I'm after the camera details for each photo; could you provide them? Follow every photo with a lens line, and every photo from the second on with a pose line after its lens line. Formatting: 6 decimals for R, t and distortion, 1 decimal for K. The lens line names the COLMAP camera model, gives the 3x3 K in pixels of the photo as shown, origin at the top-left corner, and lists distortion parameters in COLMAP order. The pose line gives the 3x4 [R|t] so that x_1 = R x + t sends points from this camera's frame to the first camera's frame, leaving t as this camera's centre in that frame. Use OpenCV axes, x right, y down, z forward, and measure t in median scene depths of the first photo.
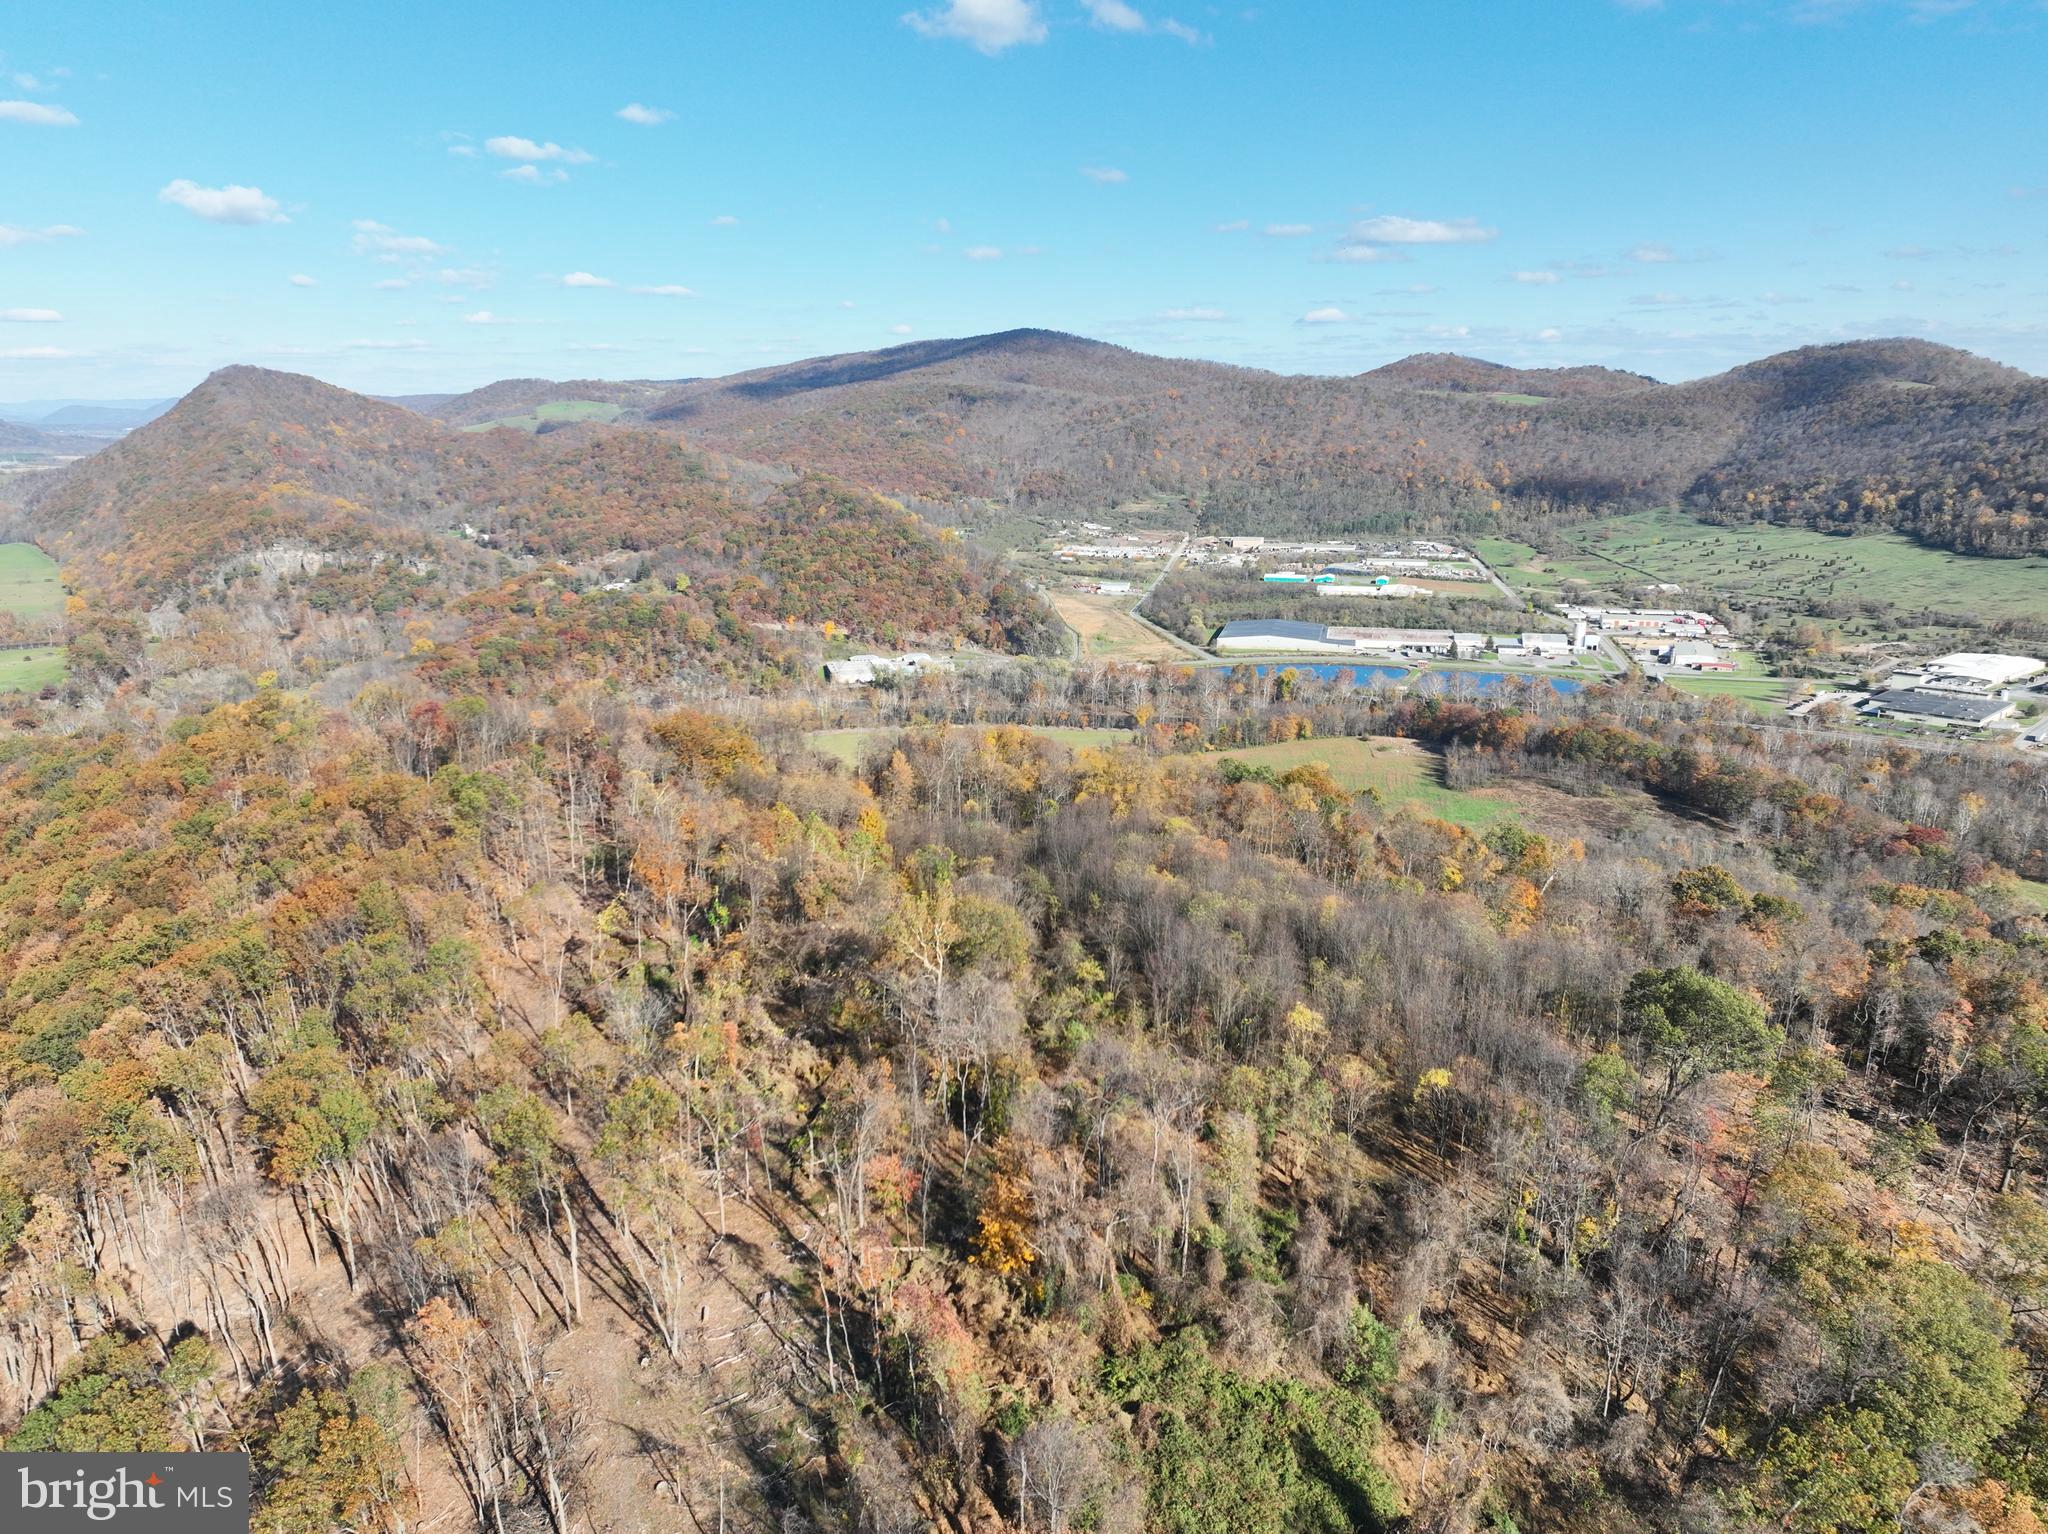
lens RADIAL K [[1448.8, 0, 1035.3], [0, 1448.8, 764.0], [0, 0, 1]] dist [-0.003018, 0.021663]
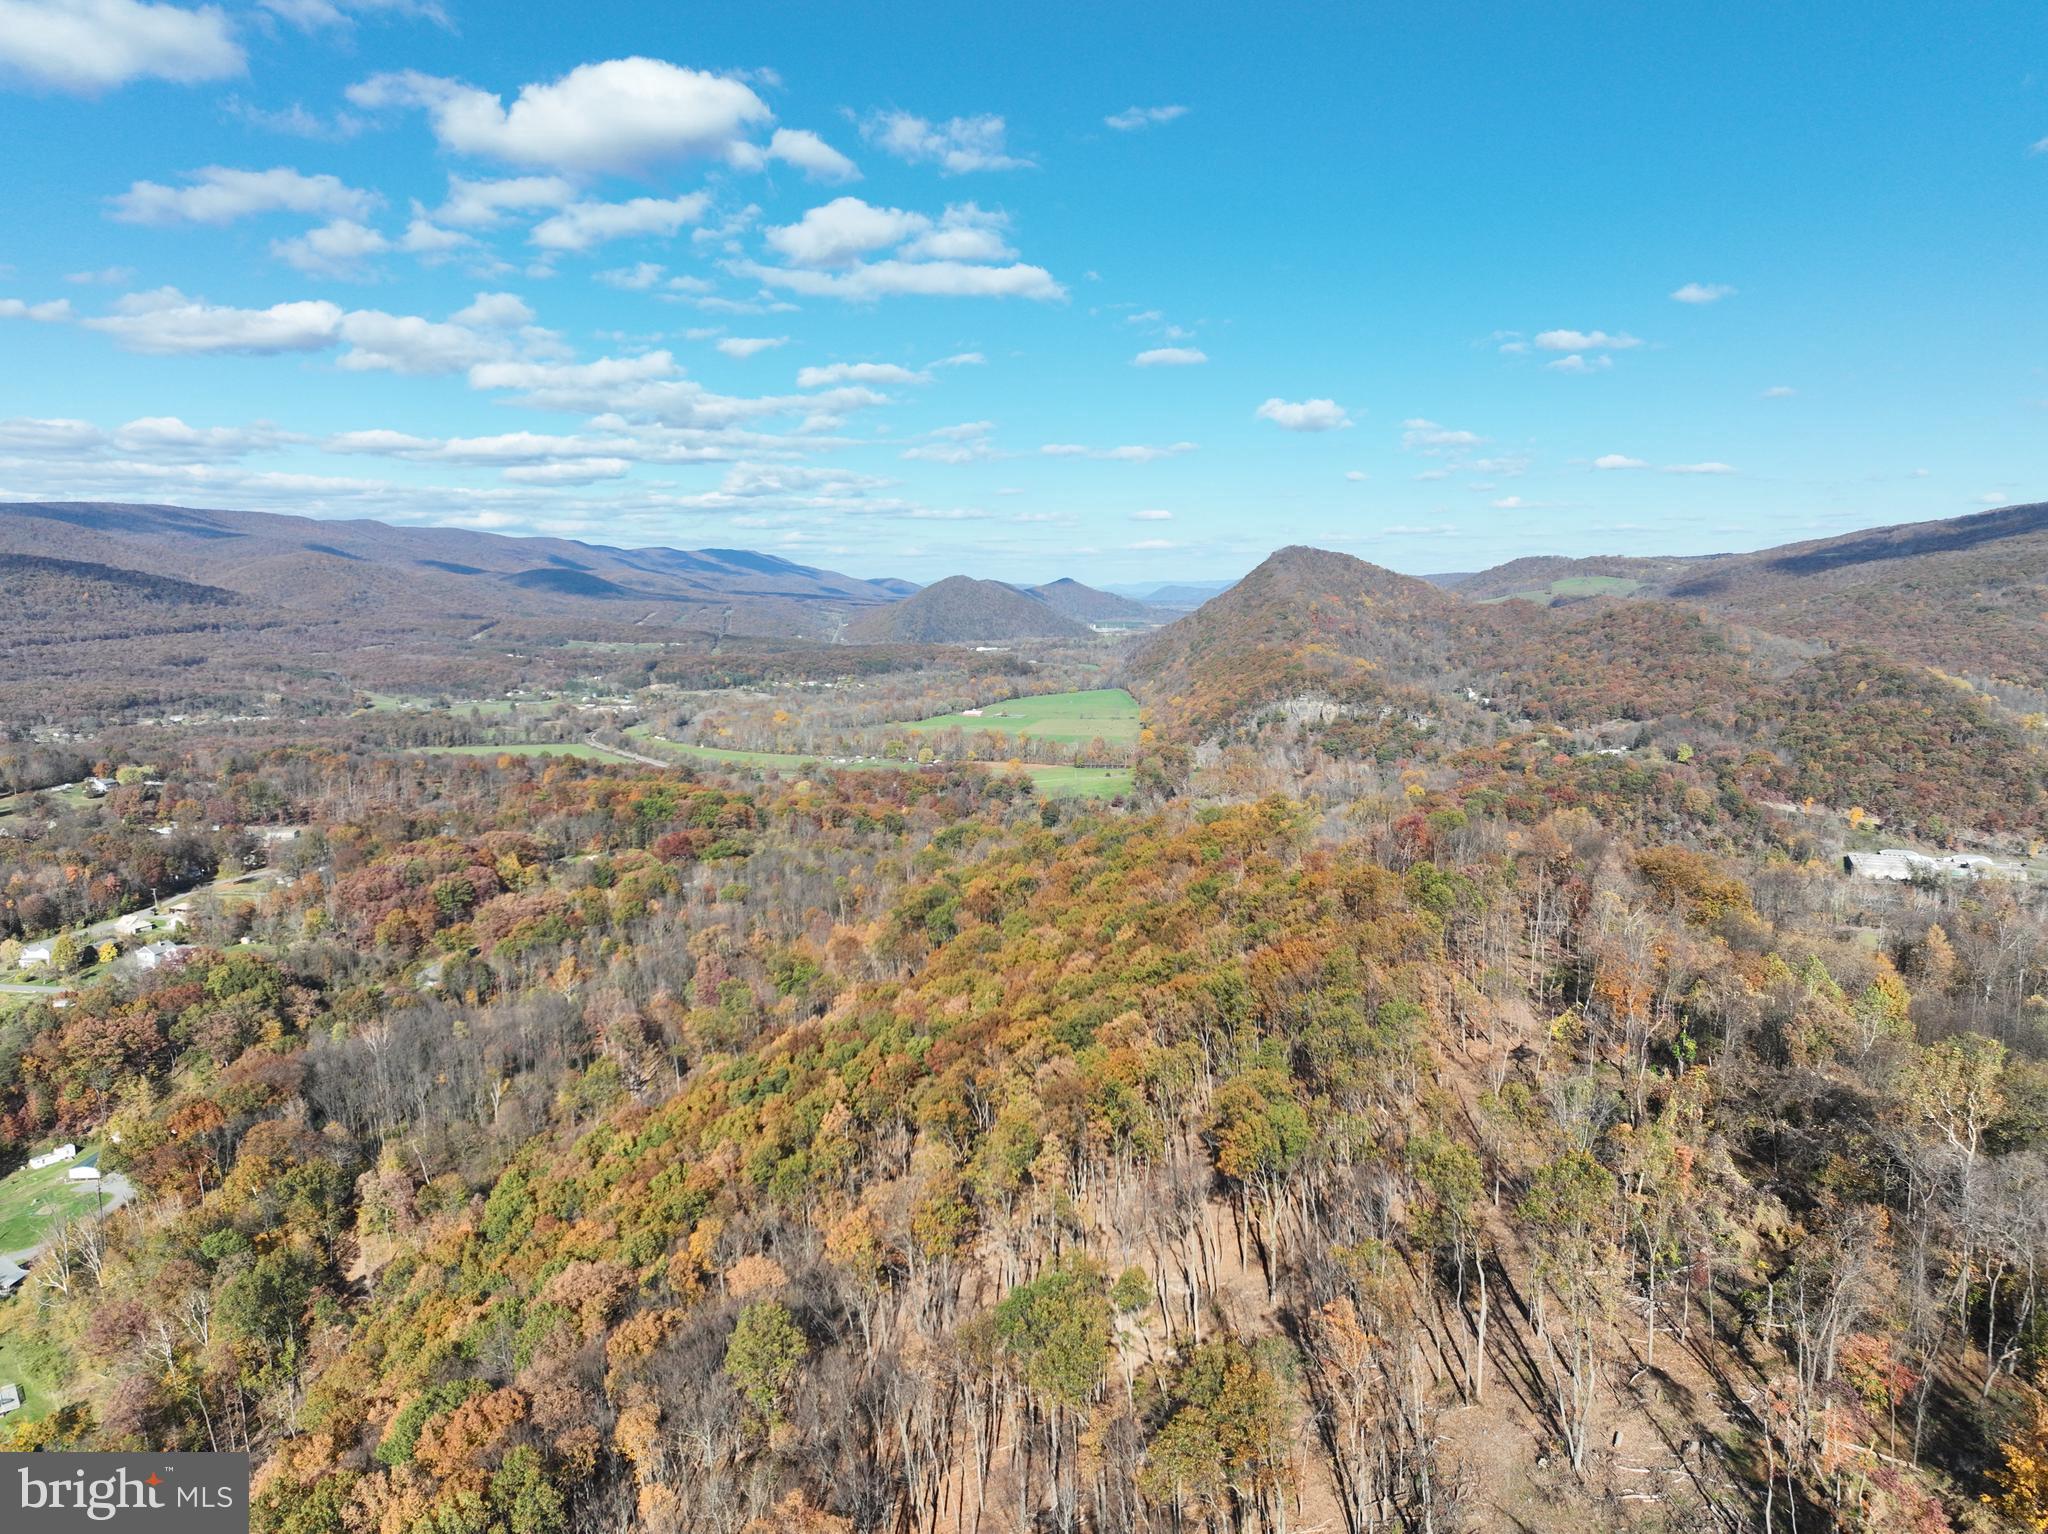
lens RADIAL K [[1445.8, 0, 1028.6], [0, 1445.8, 763.6], [0, 0, 1]] dist [-0.003774, 0.024808]
pose [[0.785445, 0.076992, -0.614124, 0.001491], [-0.148953, 0.986584, -0.066820, 0.045069], [0.600741, 0.143959, 0.786375, 0.012053]]
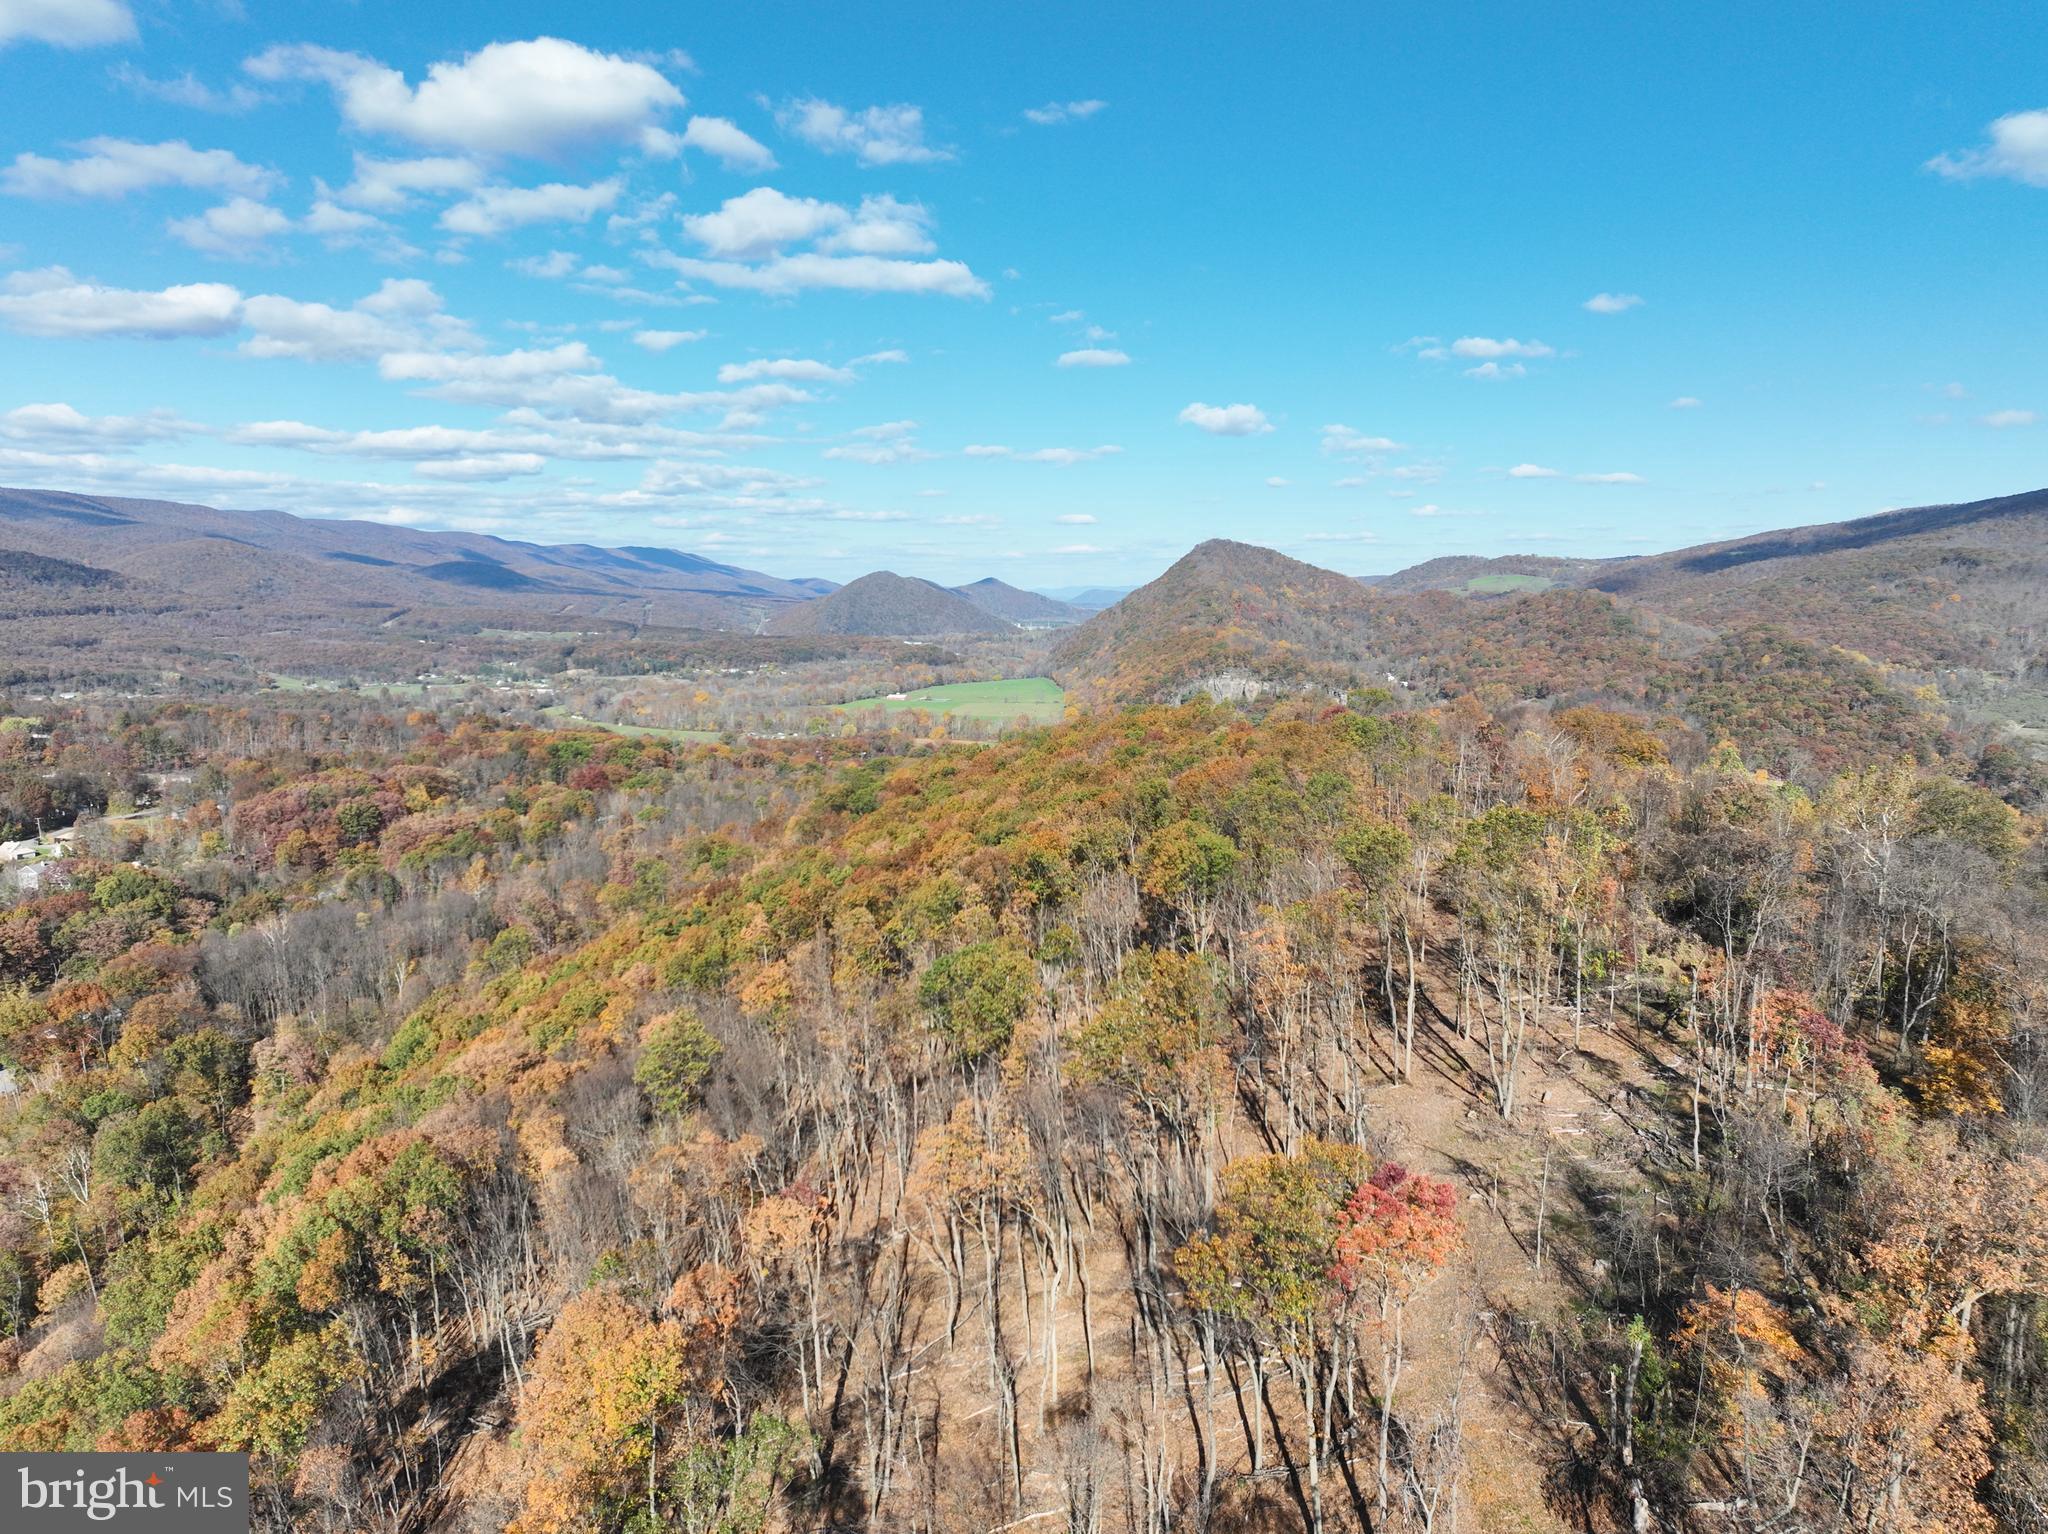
lens RADIAL K [[1447.2, 0, 1028.3], [0, 1447.2, 766.7], [0, 0, 1]] dist [-0.010230, 0.036731]
pose [[0.816426, 0.077157, -0.572273, 0.001710], [-0.144241, 0.986866, -0.072726, 0.157678], [0.559145, 0.141921, 0.816832, 0.041885]]
